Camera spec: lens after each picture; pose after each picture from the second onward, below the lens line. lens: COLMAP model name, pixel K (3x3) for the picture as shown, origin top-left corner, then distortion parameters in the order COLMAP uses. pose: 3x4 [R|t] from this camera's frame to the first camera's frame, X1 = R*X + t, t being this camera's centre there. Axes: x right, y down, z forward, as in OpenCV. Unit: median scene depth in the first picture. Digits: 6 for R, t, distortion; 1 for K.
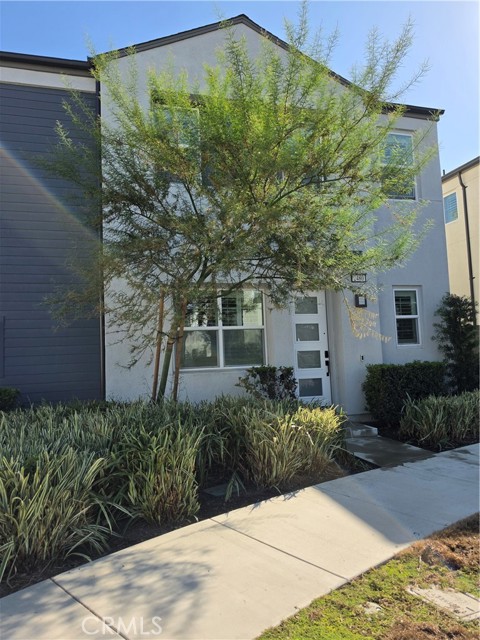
lens RADIAL K [[445.7, 0, 238.3], [0, 445.7, 321.3], [0, 0, 1]] dist [0.009784, -0.018446]
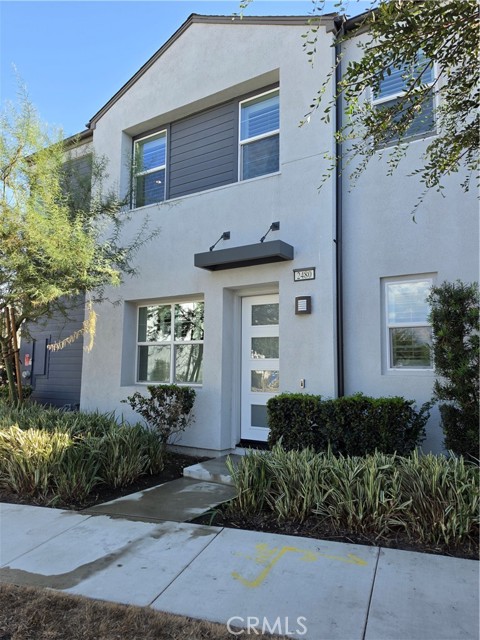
lens RADIAL K [[445.7, 0, 233.5], [0, 445.7, 324.2], [0, 0, 1]] dist [0.009784, -0.018446]
pose [[0.666721, -0.030632, -0.744678, 0.720079], [0.015695, 0.999511, -0.027062, 0.002435], [0.745142, 0.006355, 0.666875, 0.411363]]
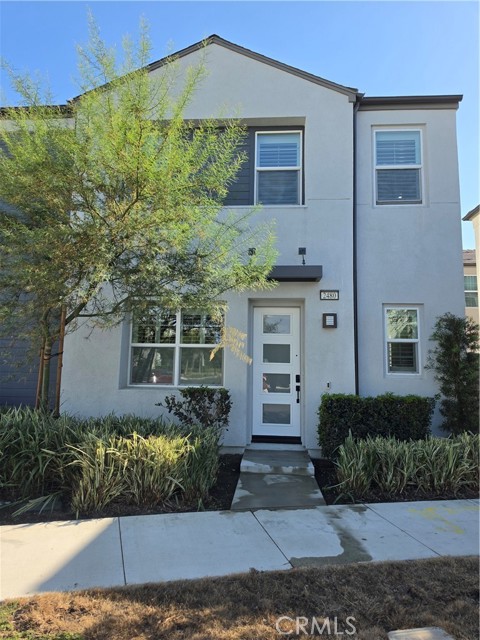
lens RADIAL K [[445.7, 0, 237.3], [0, 445.7, 316.2], [0, 0, 1]] dist [0.009784, -0.018446]
pose [[0.940537, 0.014570, -0.339377, 0.392549], [-0.029741, 0.998775, -0.039546, -0.014053], [0.338385, 0.047288, 0.939819, 0.097139]]
